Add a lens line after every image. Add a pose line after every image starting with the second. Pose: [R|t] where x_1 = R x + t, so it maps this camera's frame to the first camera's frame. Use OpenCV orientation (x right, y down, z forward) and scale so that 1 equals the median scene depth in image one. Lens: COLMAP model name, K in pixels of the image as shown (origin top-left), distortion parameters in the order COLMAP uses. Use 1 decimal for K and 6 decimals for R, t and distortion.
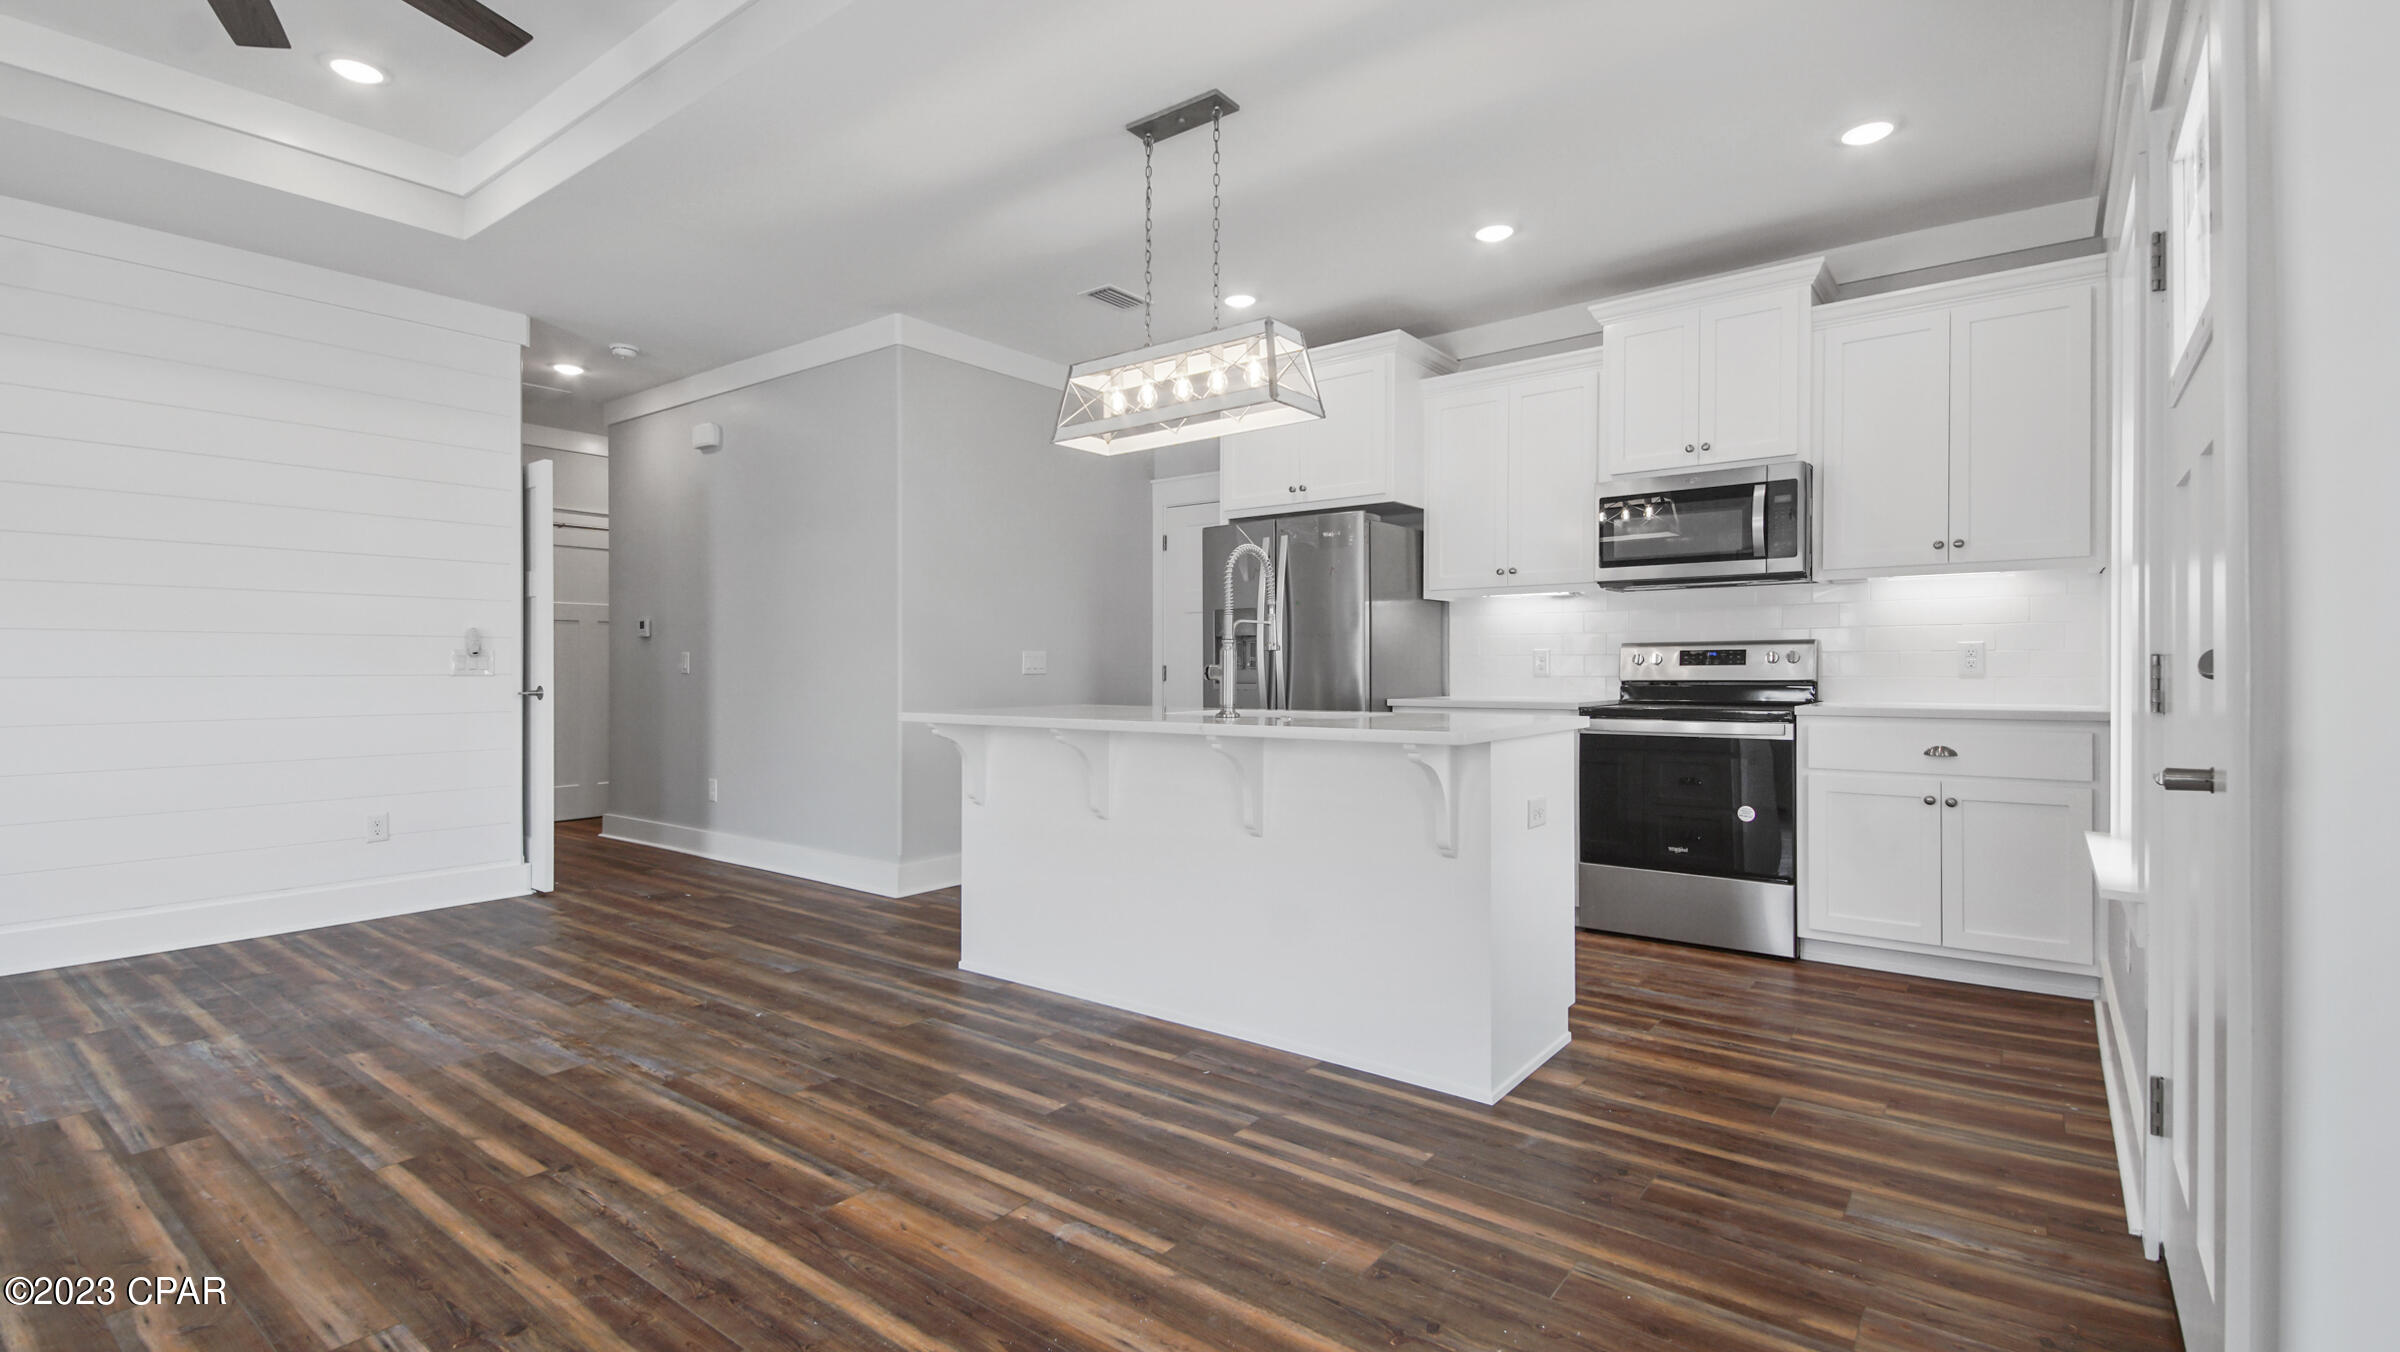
lens RADIAL K [[1067.9, 0, 1204.6], [0, 1067.9, 659.2], [0, 0, 1]] dist [0.034484, -0.018853]
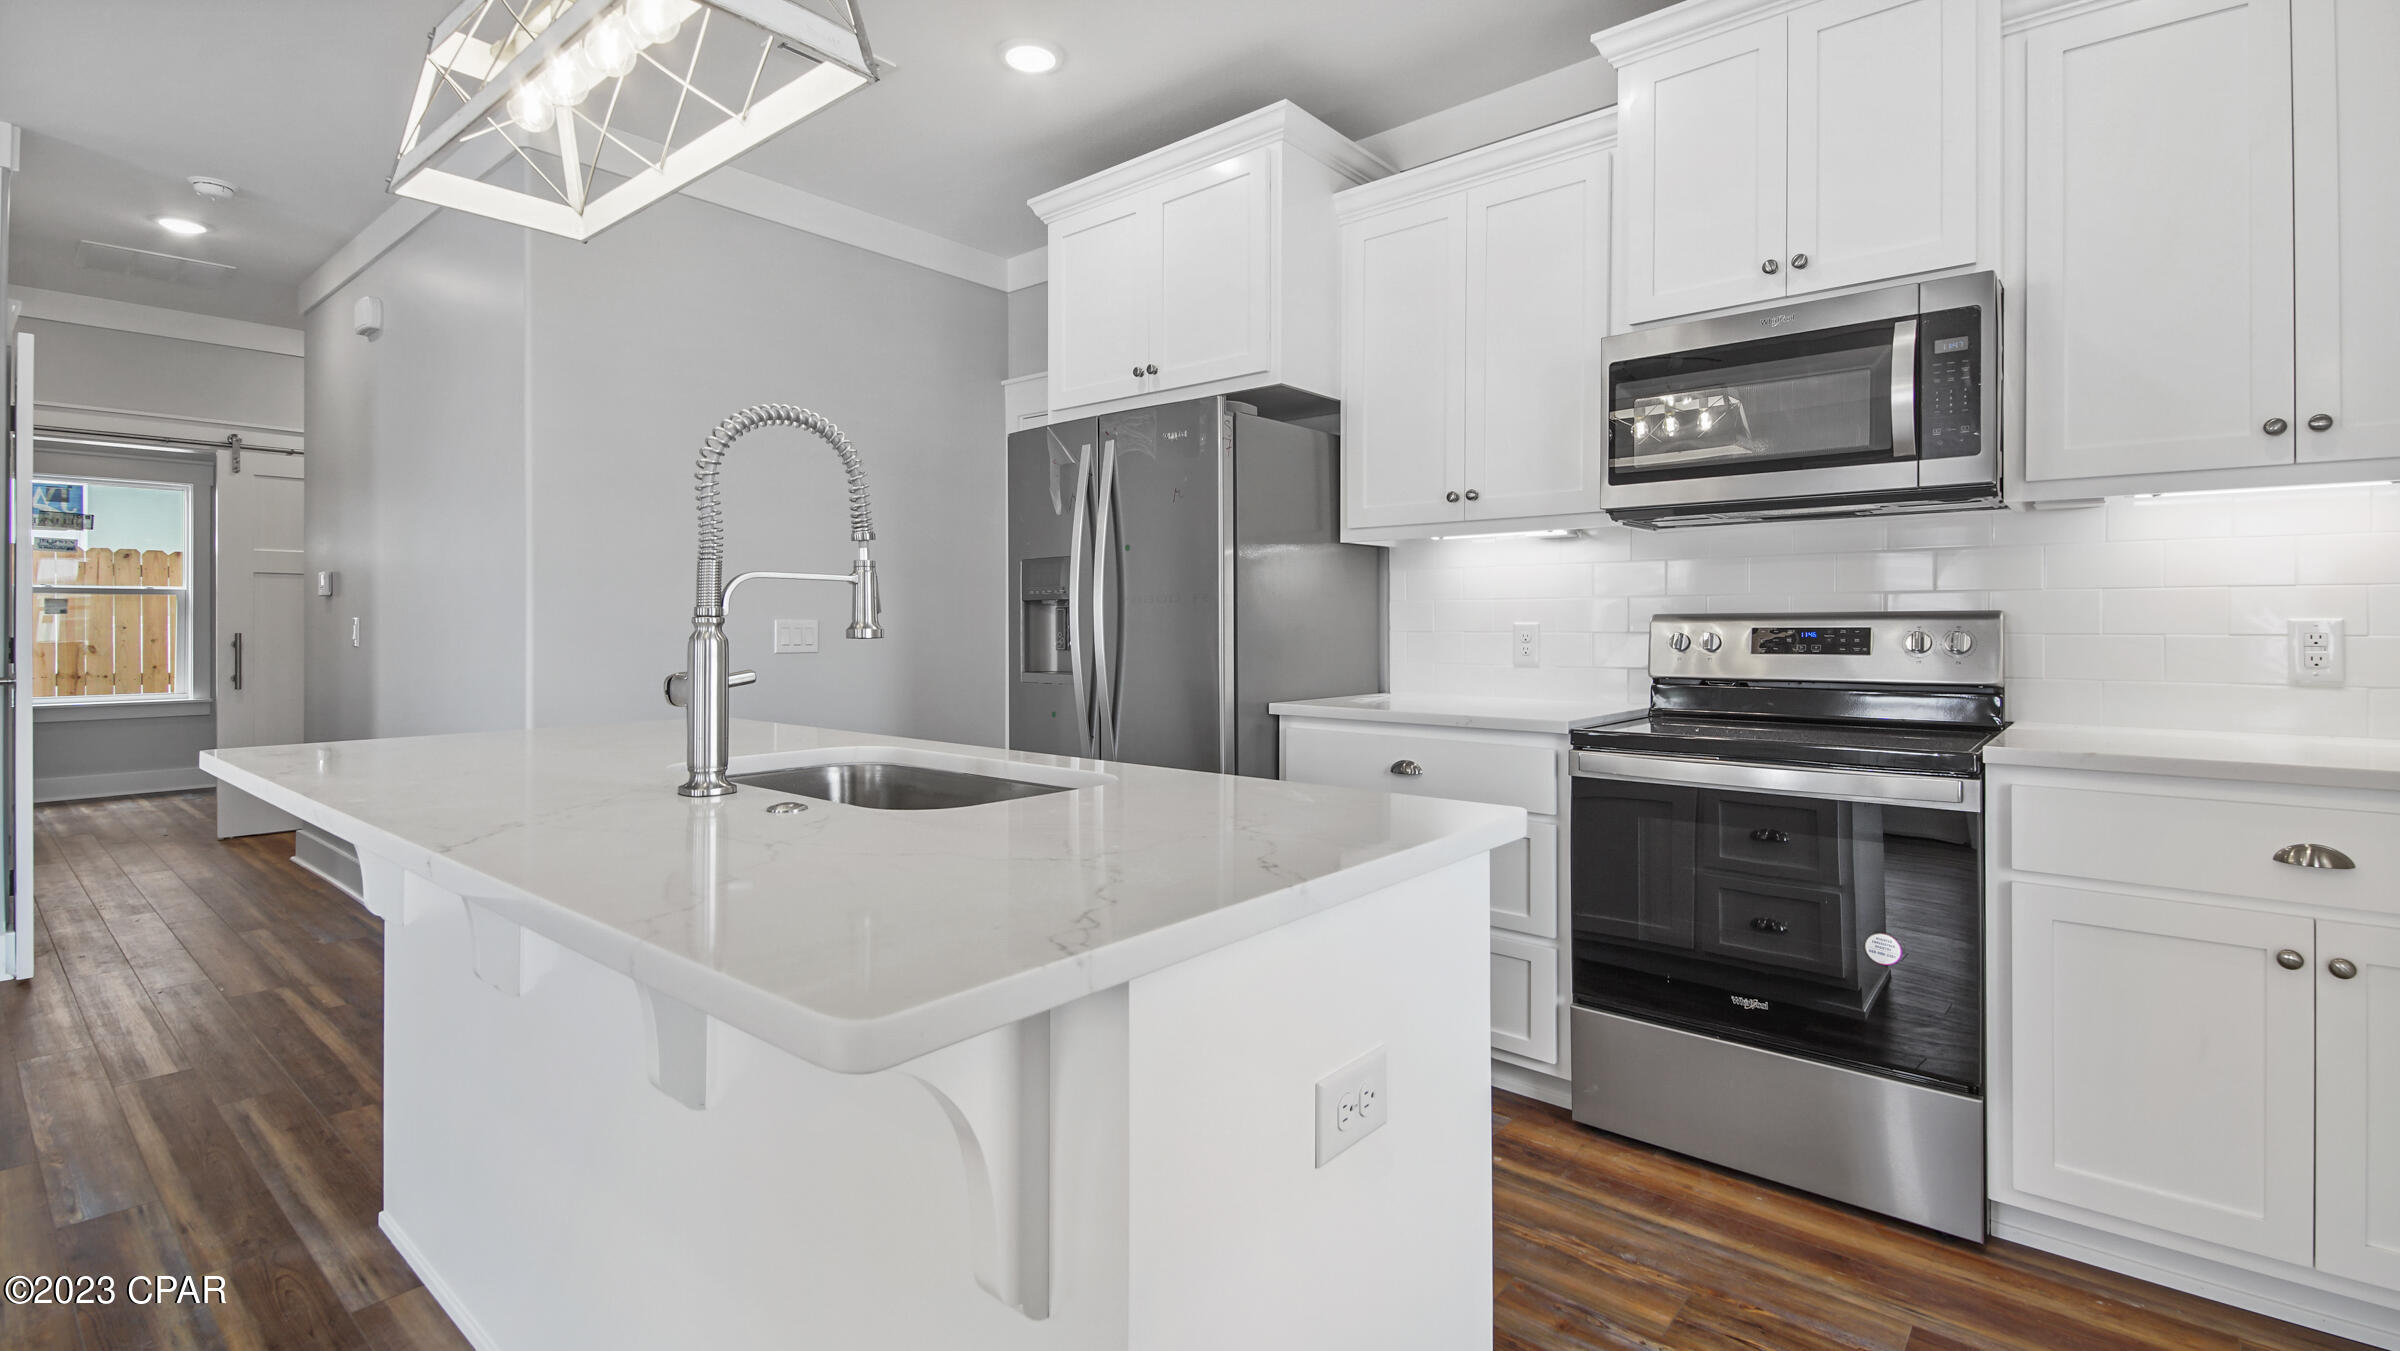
lens RADIAL K [[1084.6, 0, 1212.1], [0, 1084.6, 607.5], [0, 0, 1]] dist [0.019052, -0.012594]
pose [[0.999004, 0.004465, -0.044402, 0.208558], [-0.004942, 0.999931, -0.010633, -0.014195], [0.044351, 0.010842, 0.998957, 0.470848]]
